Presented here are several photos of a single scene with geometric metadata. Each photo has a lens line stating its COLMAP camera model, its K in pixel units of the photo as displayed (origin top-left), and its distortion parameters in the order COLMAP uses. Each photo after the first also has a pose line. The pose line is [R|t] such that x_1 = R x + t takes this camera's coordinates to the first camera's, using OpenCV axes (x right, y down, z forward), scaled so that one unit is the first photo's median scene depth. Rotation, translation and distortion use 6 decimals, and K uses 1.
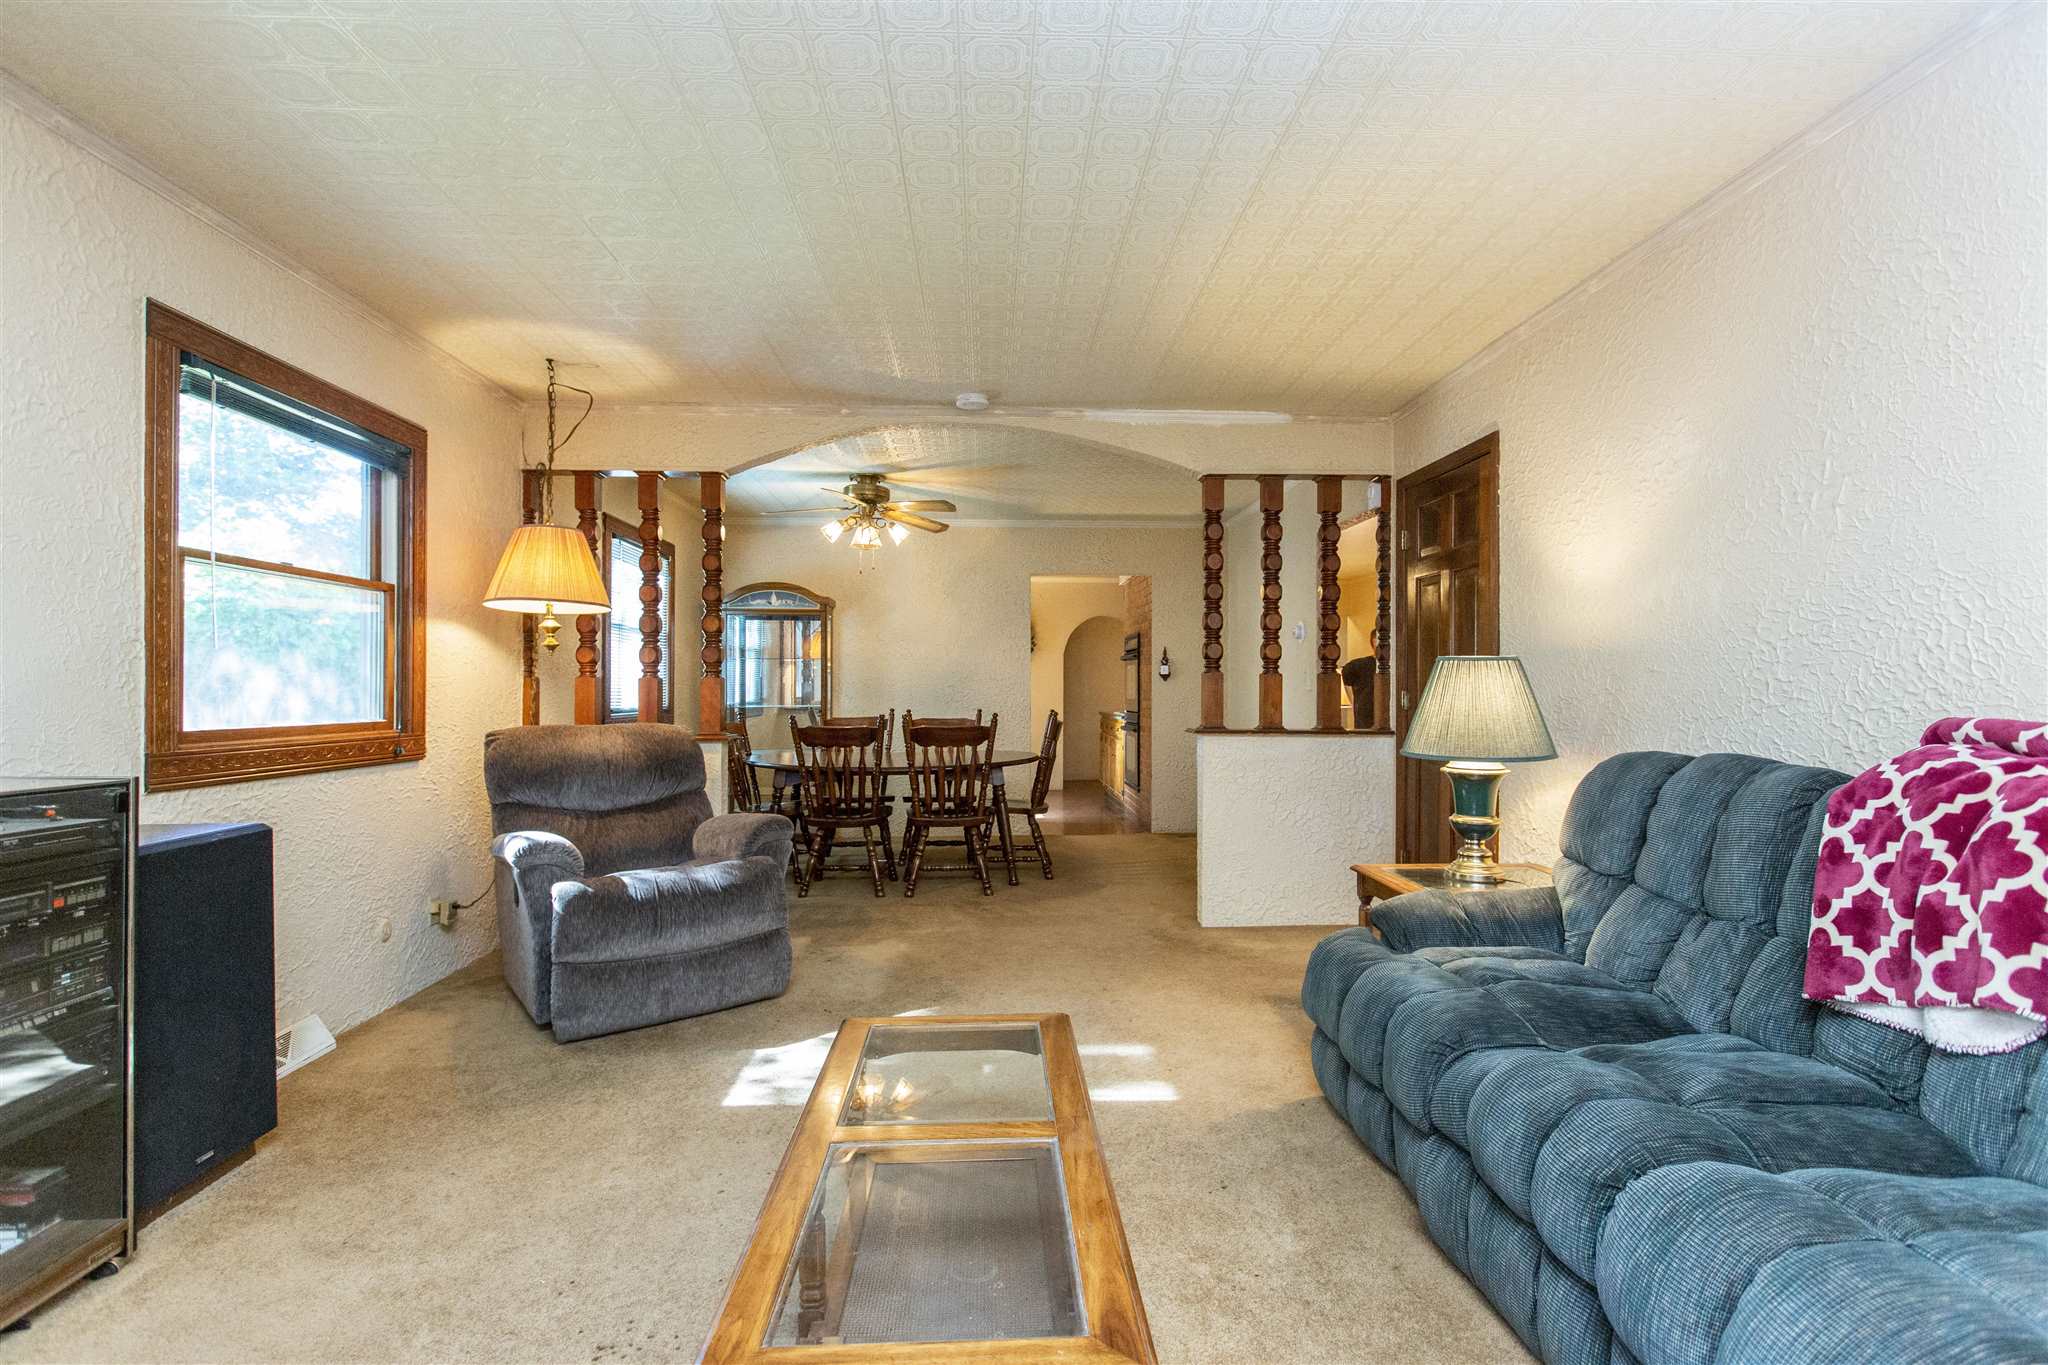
lens RADIAL K [[992.4, 0, 1024.0], [0, 992.4, 682.5], [0, 0, 1]] dist [0.000290, 0.000153]
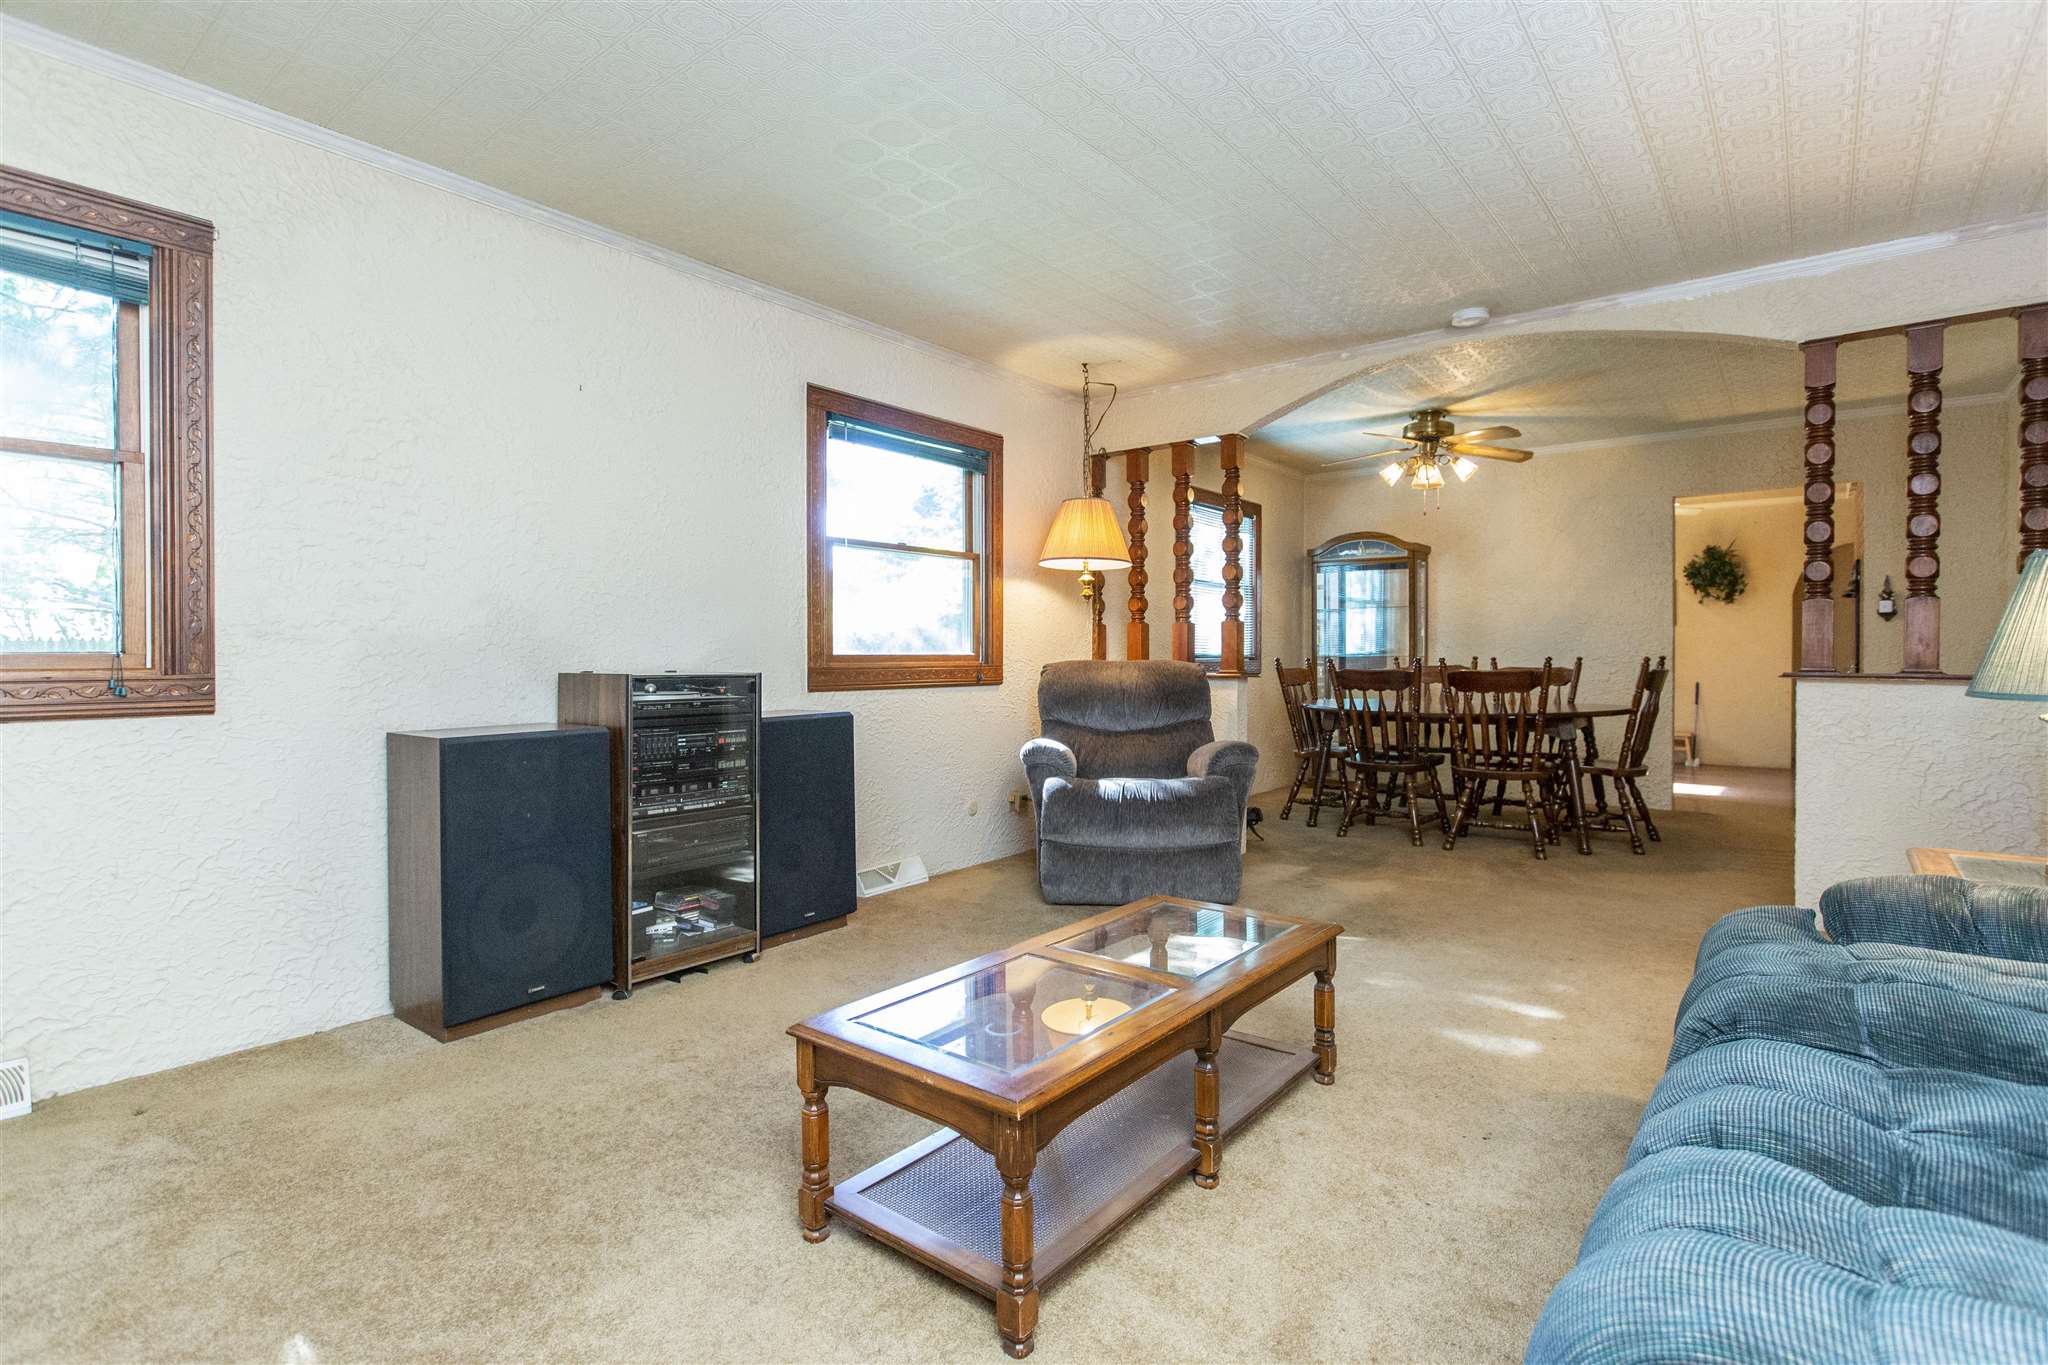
lens RADIAL K [[1016.8, 0, 1020.2], [0, 1016.8, 656.3], [0, 0, 1]] dist [-0.000631, -0.000166]
pose [[0.740240, -0.001819, -0.672340, 0.311696], [0.005309, 0.999981, 0.003140, 0.033511], [0.672322, -0.005894, 0.740235, 0.008927]]
